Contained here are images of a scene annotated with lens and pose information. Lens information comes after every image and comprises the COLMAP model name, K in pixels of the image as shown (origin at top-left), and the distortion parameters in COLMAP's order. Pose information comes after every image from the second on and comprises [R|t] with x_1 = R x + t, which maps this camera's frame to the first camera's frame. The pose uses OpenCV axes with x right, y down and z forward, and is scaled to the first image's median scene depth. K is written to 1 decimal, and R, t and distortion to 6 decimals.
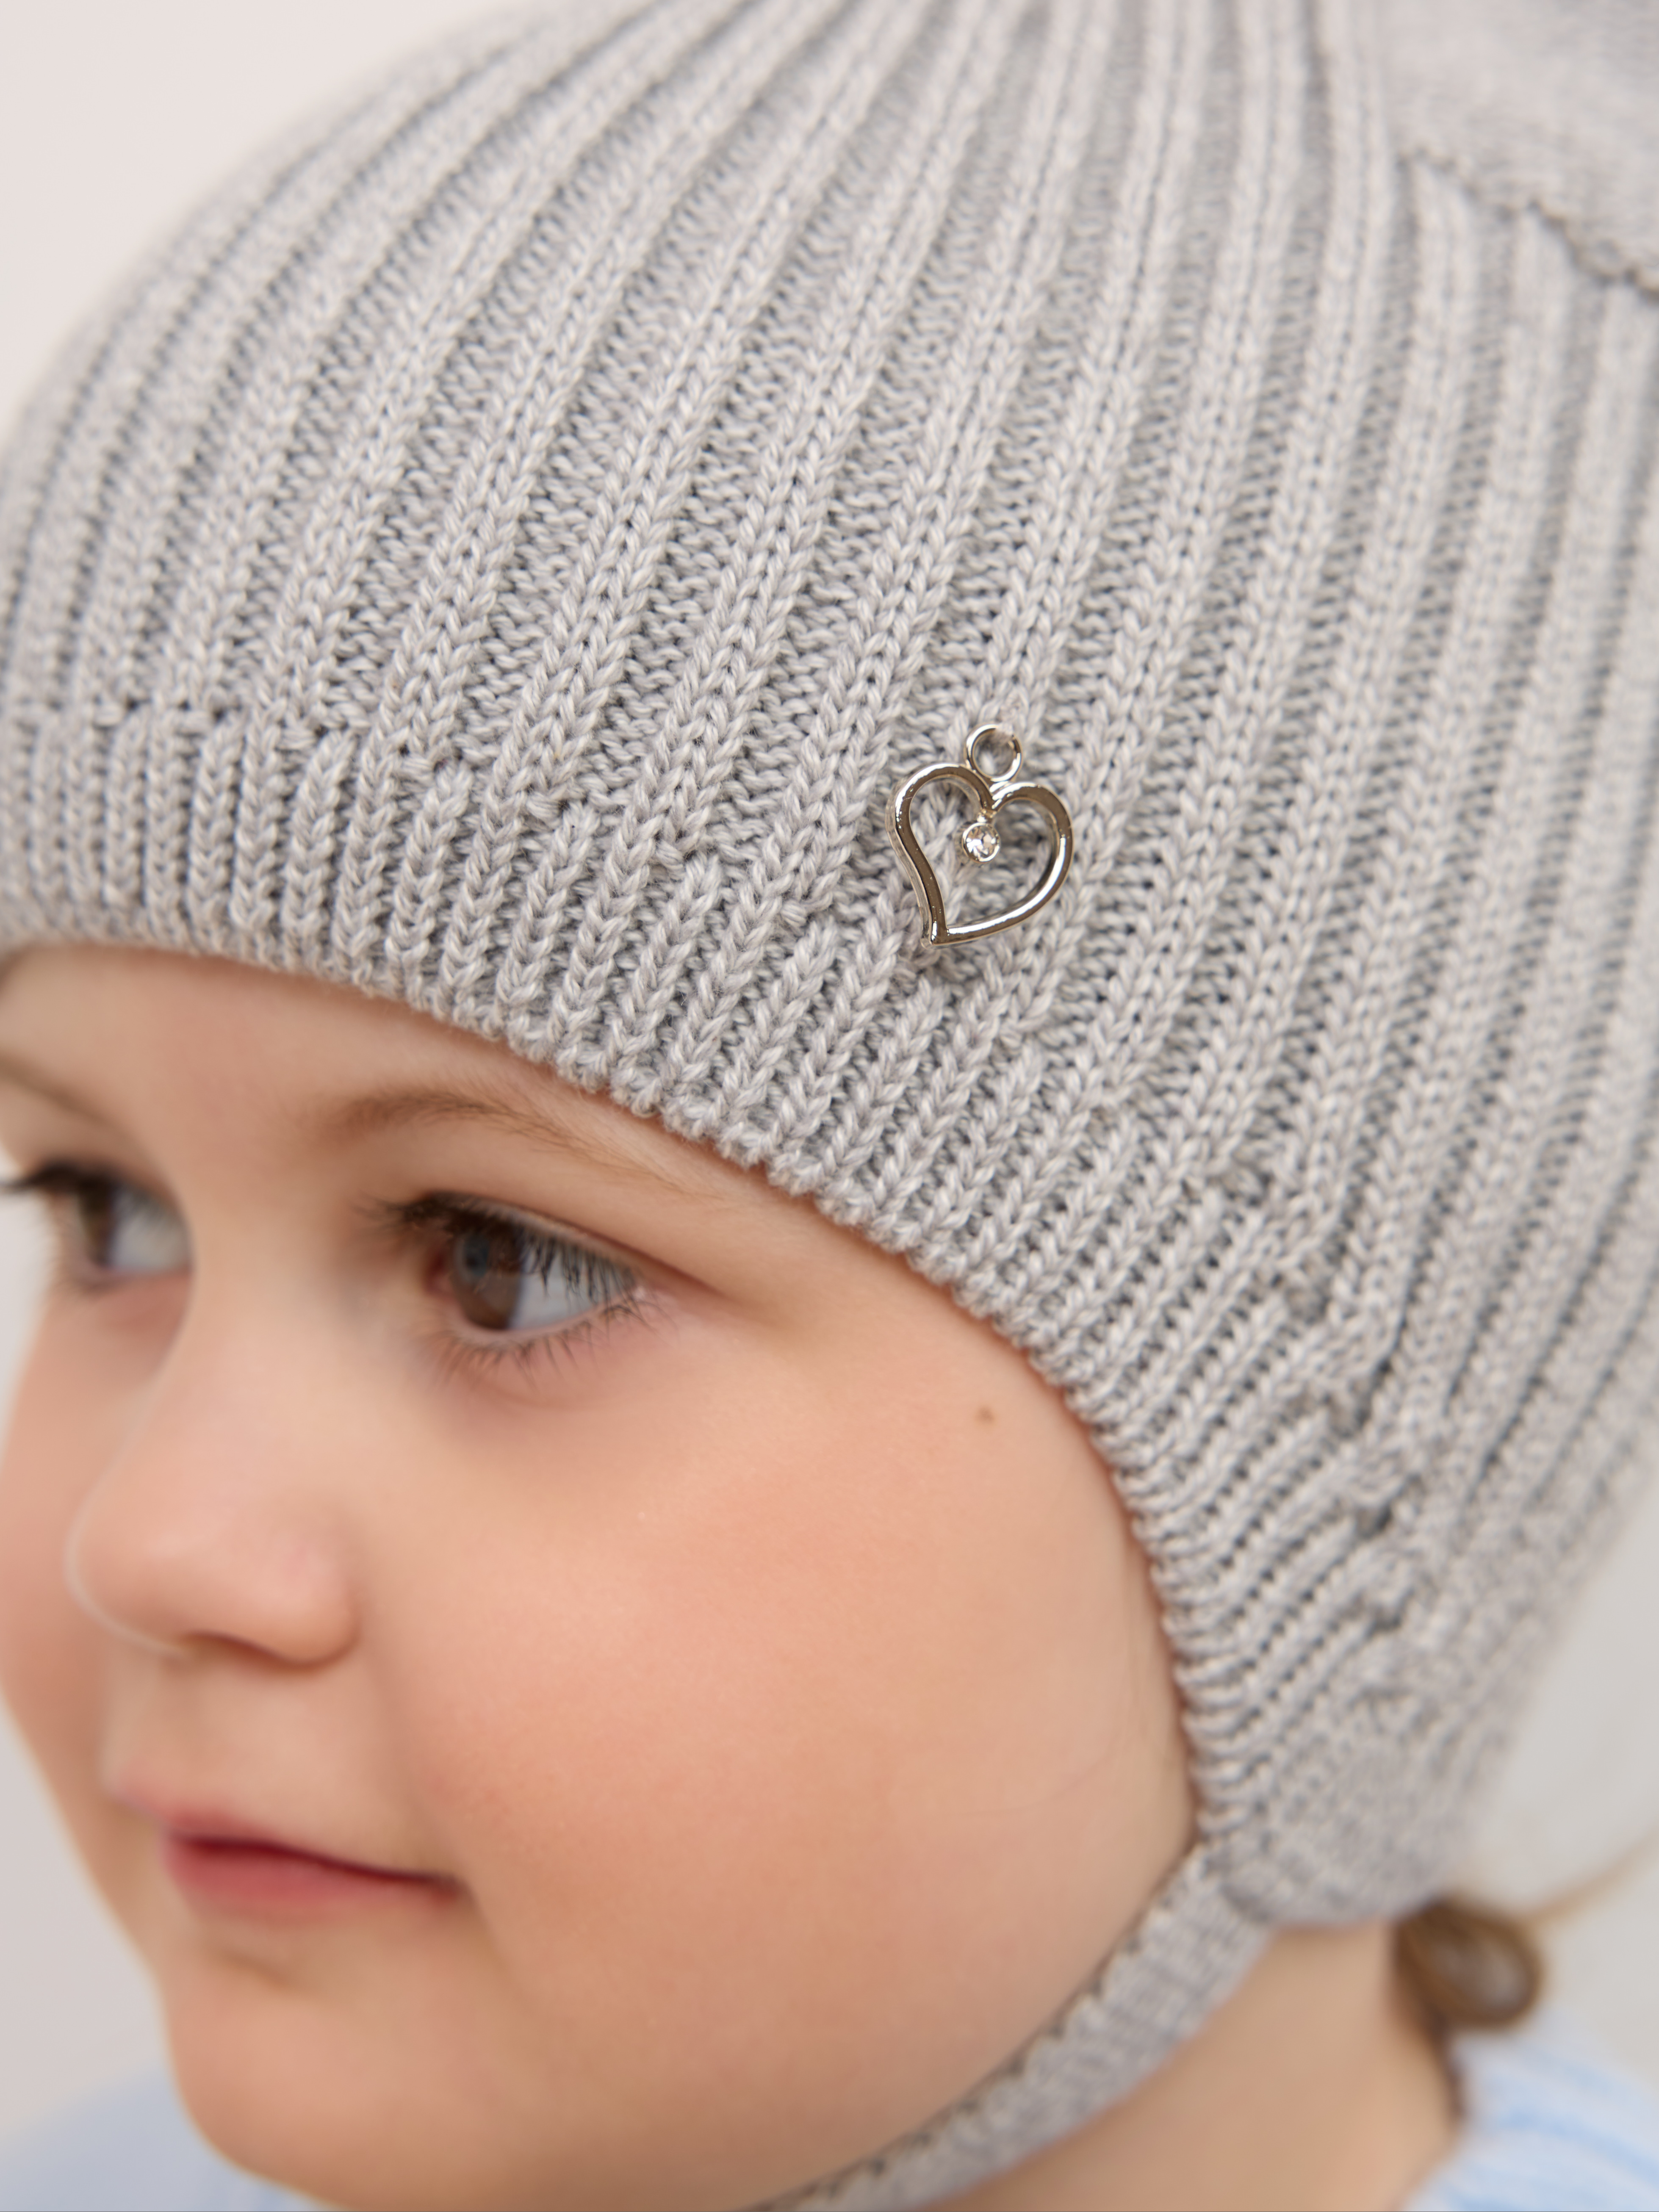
lens RADIAL K [[3535.7, 0, 935.5], [0, 3535.7, 1038.8], [0, 0, 1]] dist [-0.015556, 0.000000]
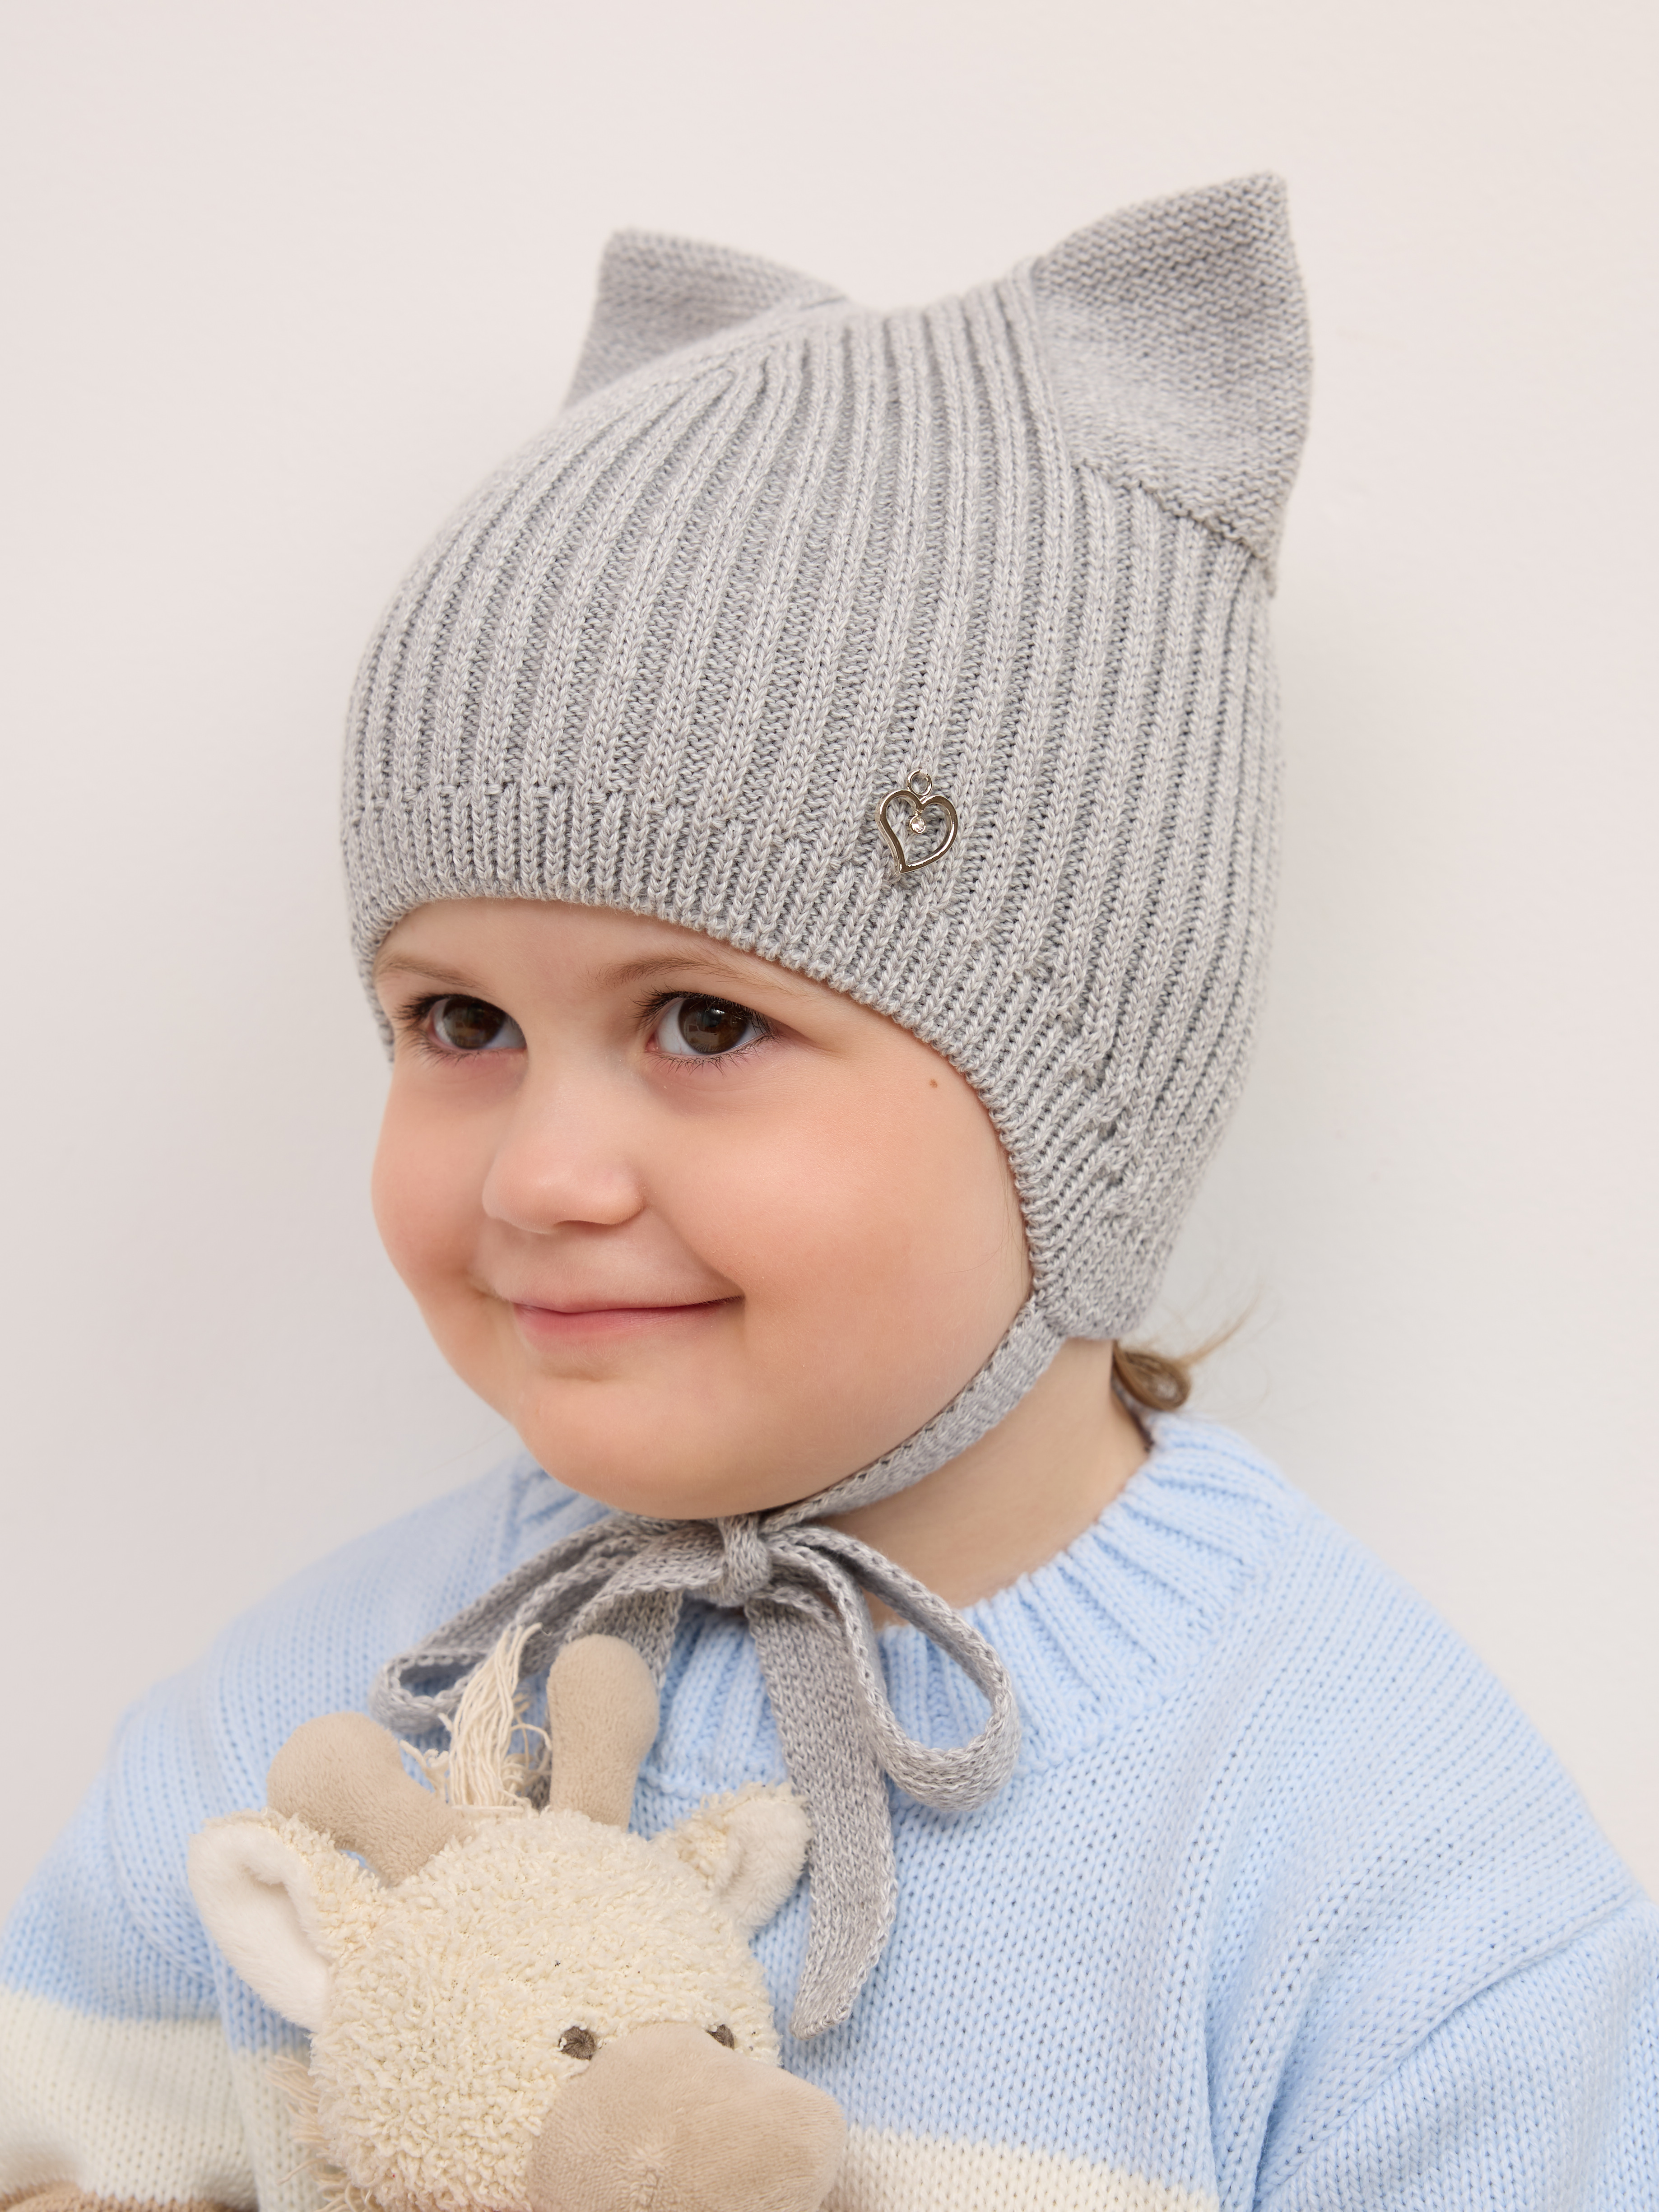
lens RADIAL K [[4130.6, 0, 835.6], [0, 4130.6, 1108.3], [0, 0, 1]] dist [-0.003987, 0.000000]
pose [[0.991401, -0.076331, 0.106291, -0.309662], [0.070050, 0.995638, 0.061624, -0.040276], [-0.110531, -0.053648, 0.992424, -1.479162]]
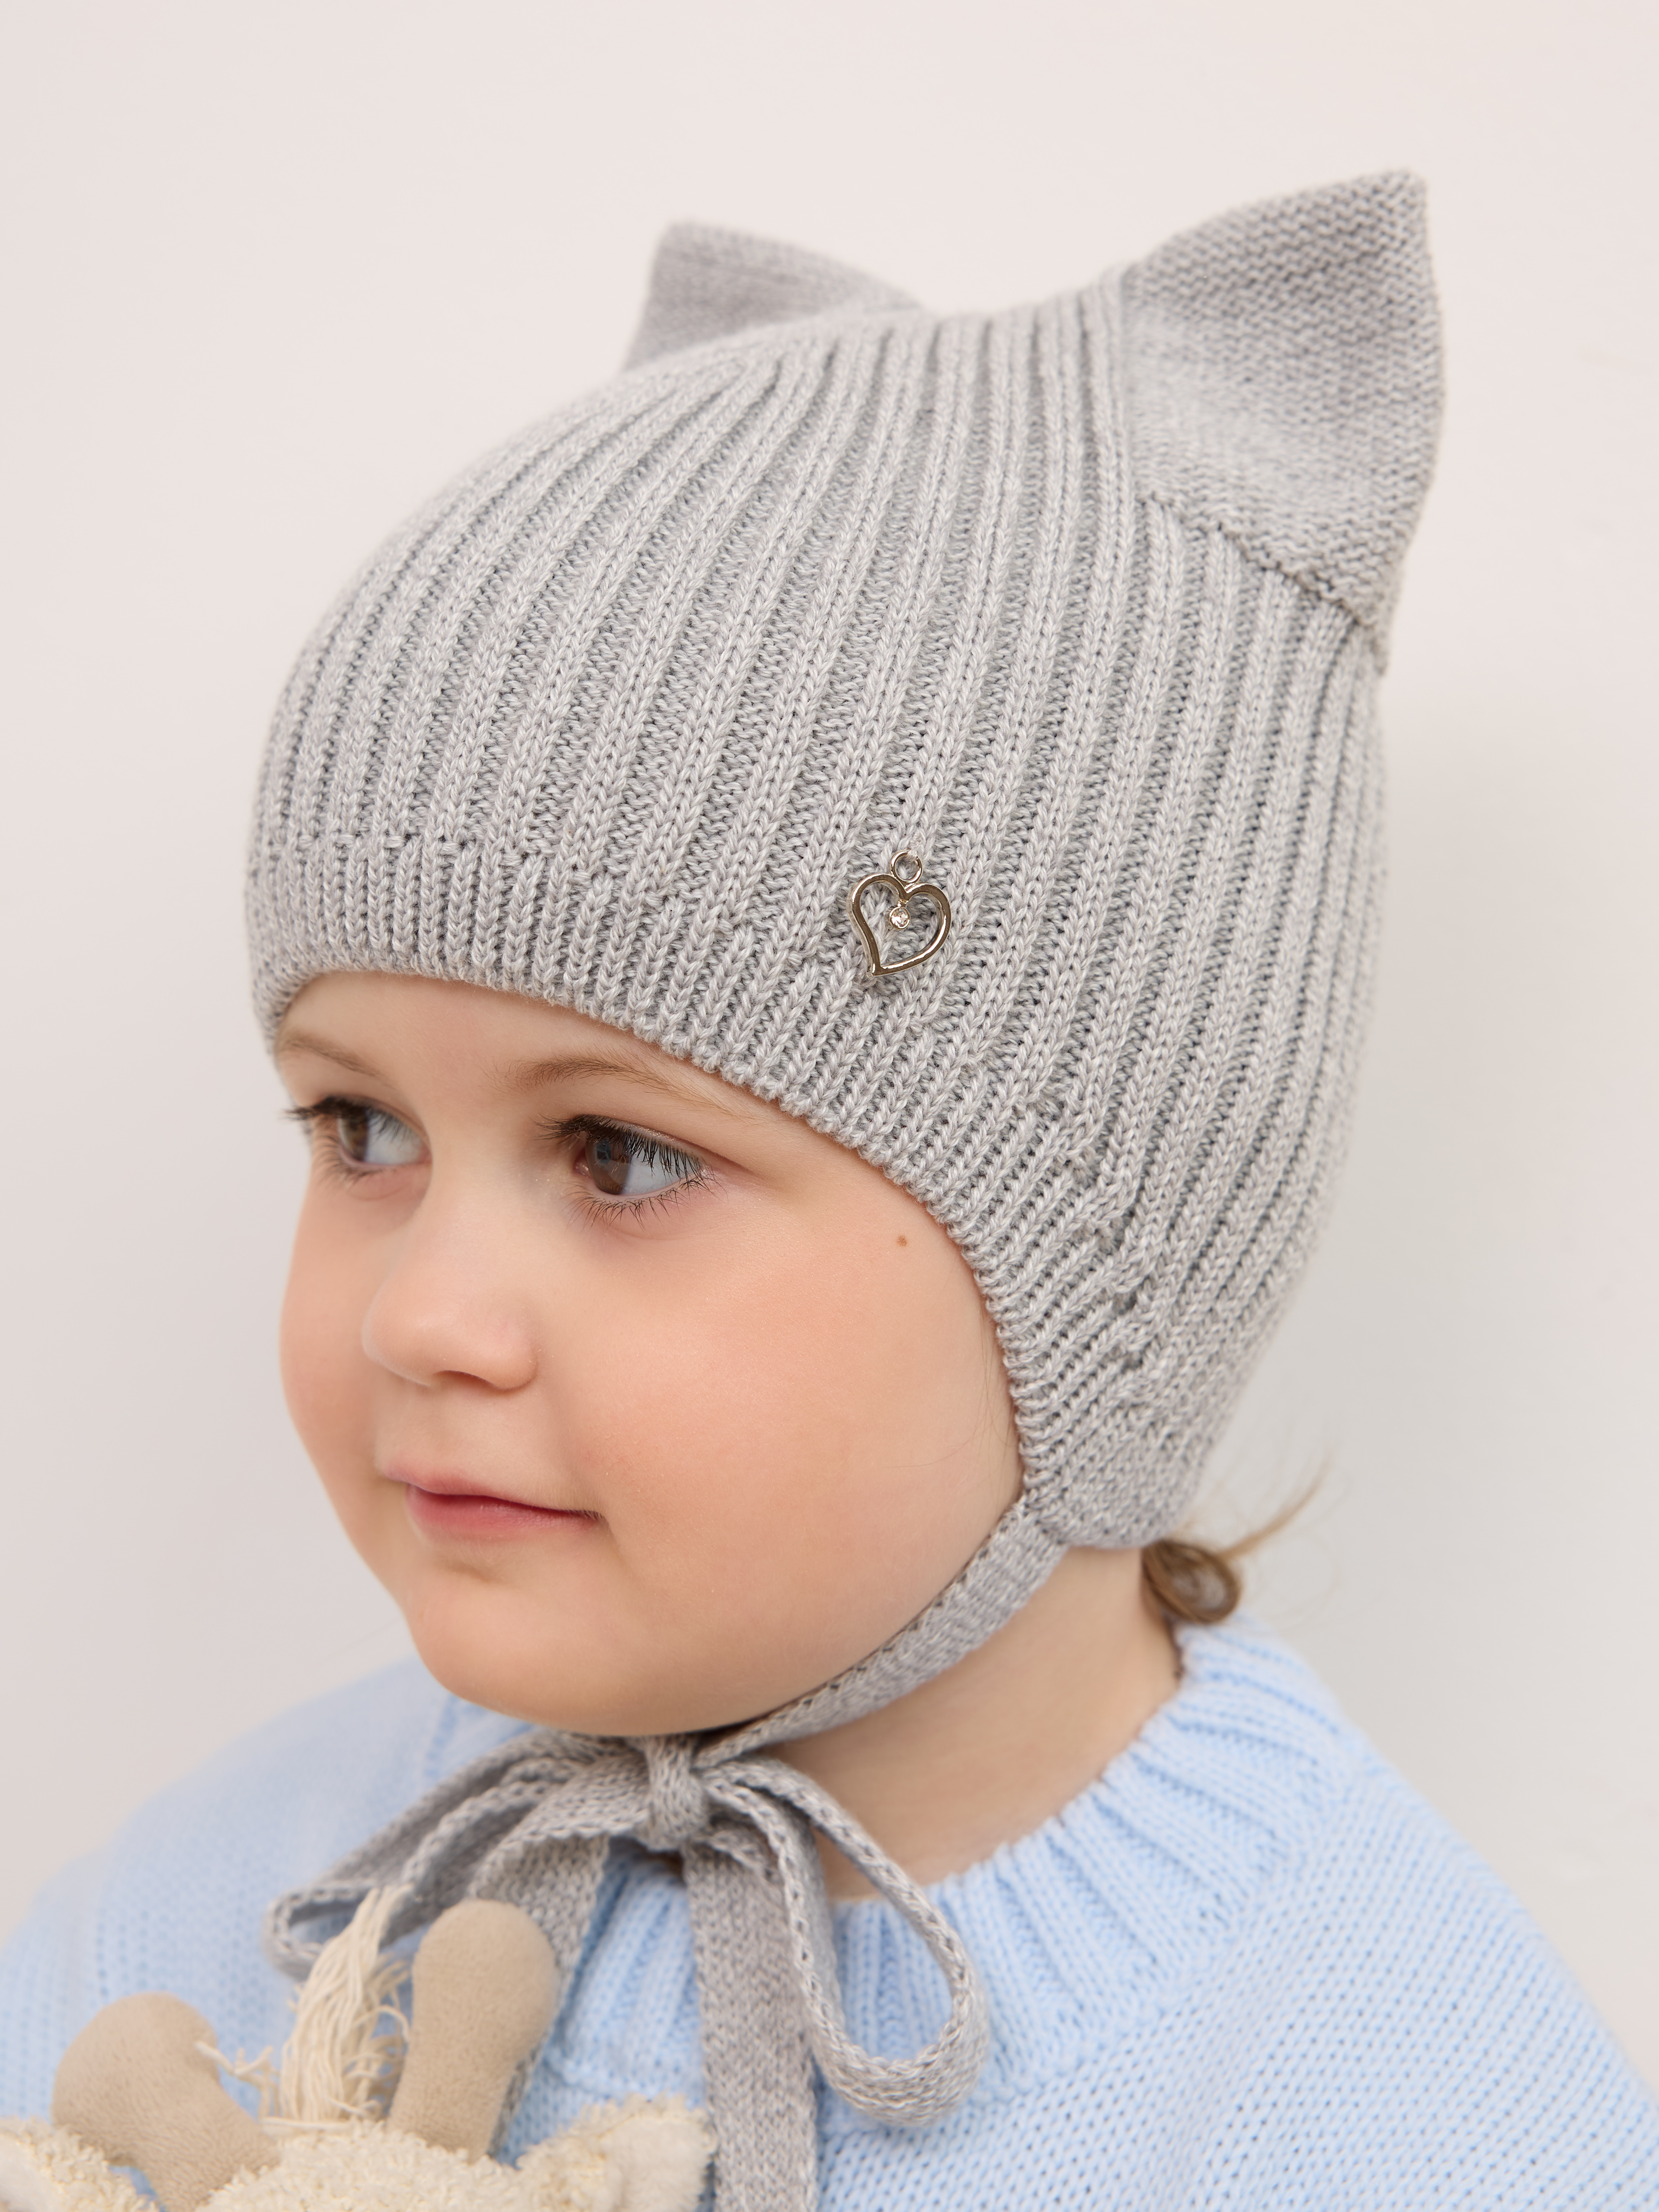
lens RADIAL K [[3535.7, 0, 875.6], [0, 3535.7, 1037.0], [0, 0, 1]] dist [-0.015556, 0.000000]
pose [[0.999478, -0.005356, 0.031874, -0.054191], [0.004453, 0.999588, 0.028339, -0.044233], [-0.032013, -0.028182, 0.999090, -0.748075]]
